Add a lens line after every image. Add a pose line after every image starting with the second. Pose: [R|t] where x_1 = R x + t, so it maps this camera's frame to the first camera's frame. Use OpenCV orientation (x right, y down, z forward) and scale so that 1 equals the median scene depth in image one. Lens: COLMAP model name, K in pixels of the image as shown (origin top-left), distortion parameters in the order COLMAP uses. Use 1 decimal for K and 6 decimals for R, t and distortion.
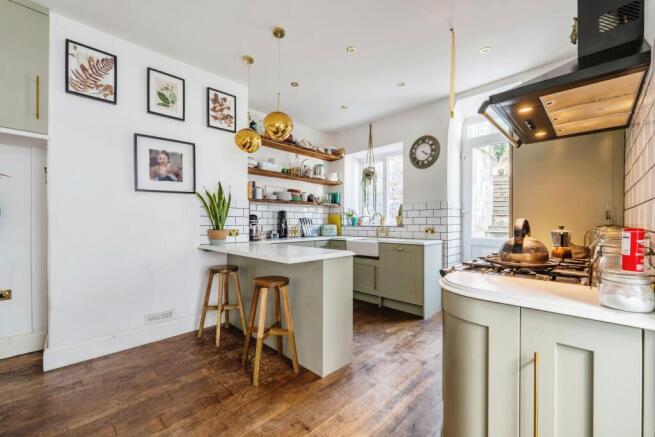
lens RADIAL K [[265.6, 0, 324.7], [0, 265.6, 218.9], [0, 0, 1]] dist [-0.001831, -0.000230]
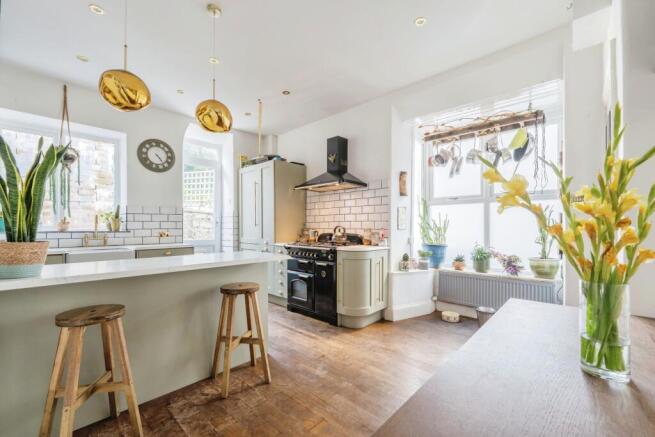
lens RADIAL K [[275.5, 0, 320.5], [0, 275.5, 226.6], [0, 0, 1]] dist [-0.000663, -0.000063]
pose [[-0.021125, 0.004819, 0.999765, -0.661353], [-0.013683, 0.999893, -0.005109, 0.009435], [-0.999683, -0.013787, -0.021056, 0.407758]]
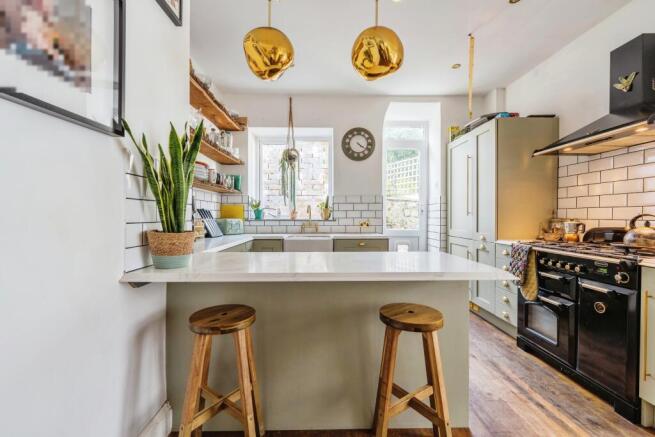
lens RADIAL K [[265.6, 0, 324.7], [0, 265.6, 218.9], [0, 0, 1]] dist [-0.001831, -0.000230]
pose [[0.687895, -0.005665, 0.725788, -0.423026], [-0.011730, 0.999752, 0.018921, 0.007230], [-0.725716, -0.021529, 0.687658, 0.409379]]
